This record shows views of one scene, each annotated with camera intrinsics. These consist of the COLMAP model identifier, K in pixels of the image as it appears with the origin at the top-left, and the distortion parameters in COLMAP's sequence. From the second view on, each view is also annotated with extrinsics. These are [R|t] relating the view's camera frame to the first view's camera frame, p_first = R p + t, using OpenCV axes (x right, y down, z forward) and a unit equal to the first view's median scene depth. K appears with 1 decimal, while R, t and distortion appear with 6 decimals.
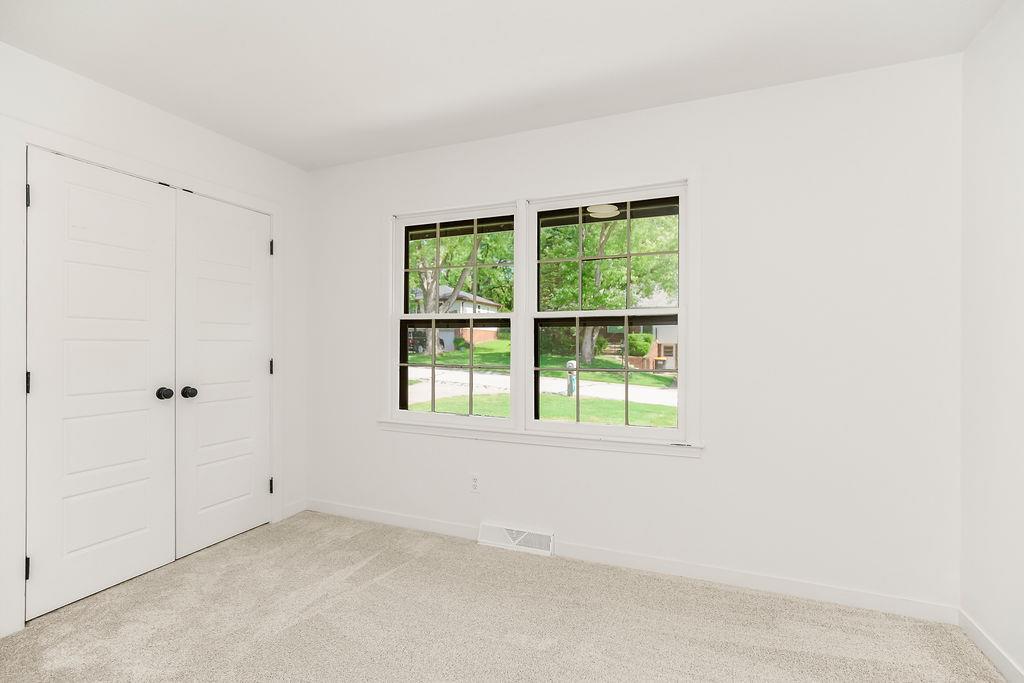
lens RADIAL K [[562.5, 0, 510.4], [0, 562.5, 345.9], [0, 0, 1]] dist [0.001144, 0.000790]
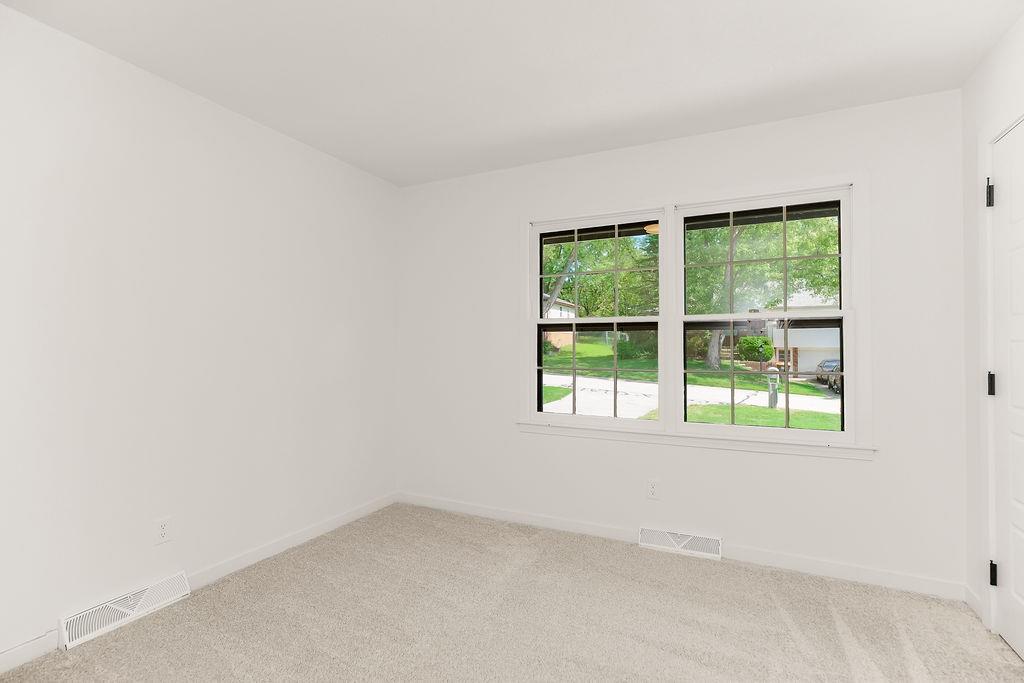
lens RADIAL K [[480.8, 0, 512.0], [0, 480.8, 341.9], [0, 0, 1]] dist [-0.002550, -0.000264]
pose [[0.999880, -0.001871, 0.015388, -0.267548], [0.002075, 0.999910, -0.013278, -0.001203], [-0.015362, 0.013308, 0.999793, 0.133207]]
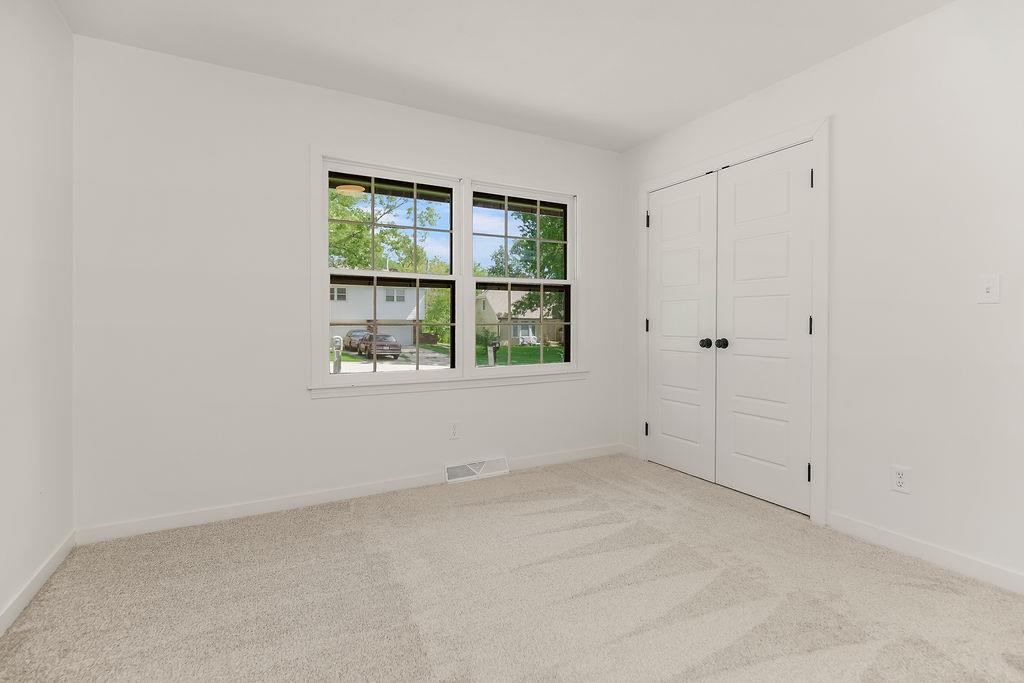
lens RADIAL K [[480.8, 0, 502.8], [0, 480.8, 311.5], [0, 0, 1]] dist [-0.002550, -0.000264]
pose [[0.569571, -0.003560, 0.821934, -0.713231], [-0.015480, 0.999767, 0.015057, -0.002716], [-0.821796, -0.021299, 0.569383, 0.355125]]
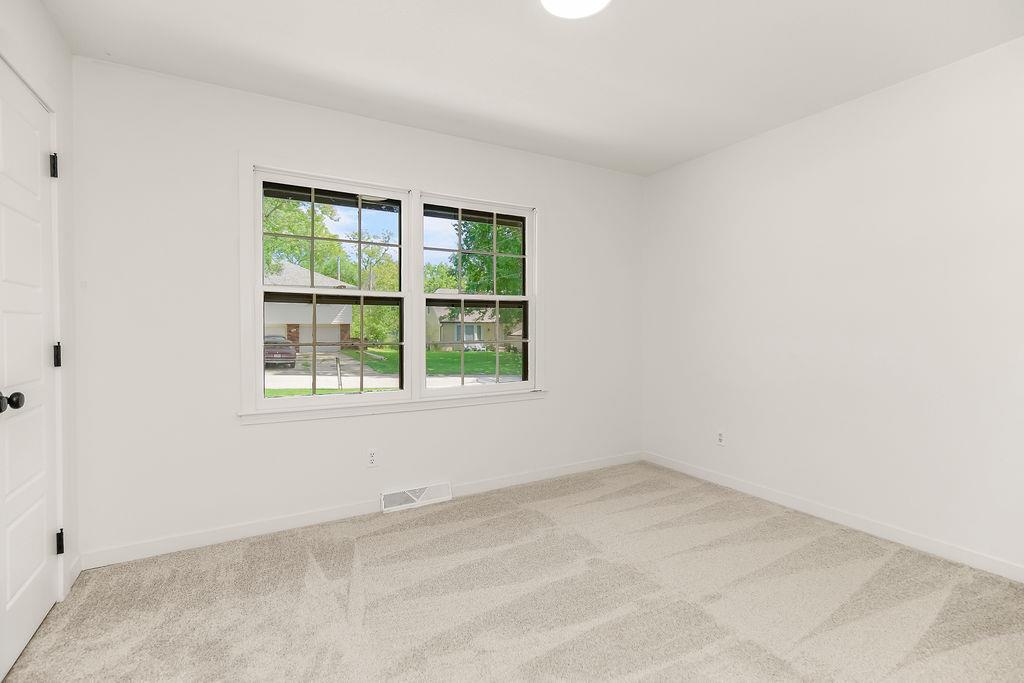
lens RADIAL K [[480.8, 0, 509.6], [0, 480.8, 339.5], [0, 0, 1]] dist [-0.002550, -0.000264]
pose [[0.541897, -0.028667, 0.839956, -0.639834], [-0.003090, 0.999343, 0.036101, -0.002274], [-0.840439, -0.022159, 0.541452, 0.316946]]
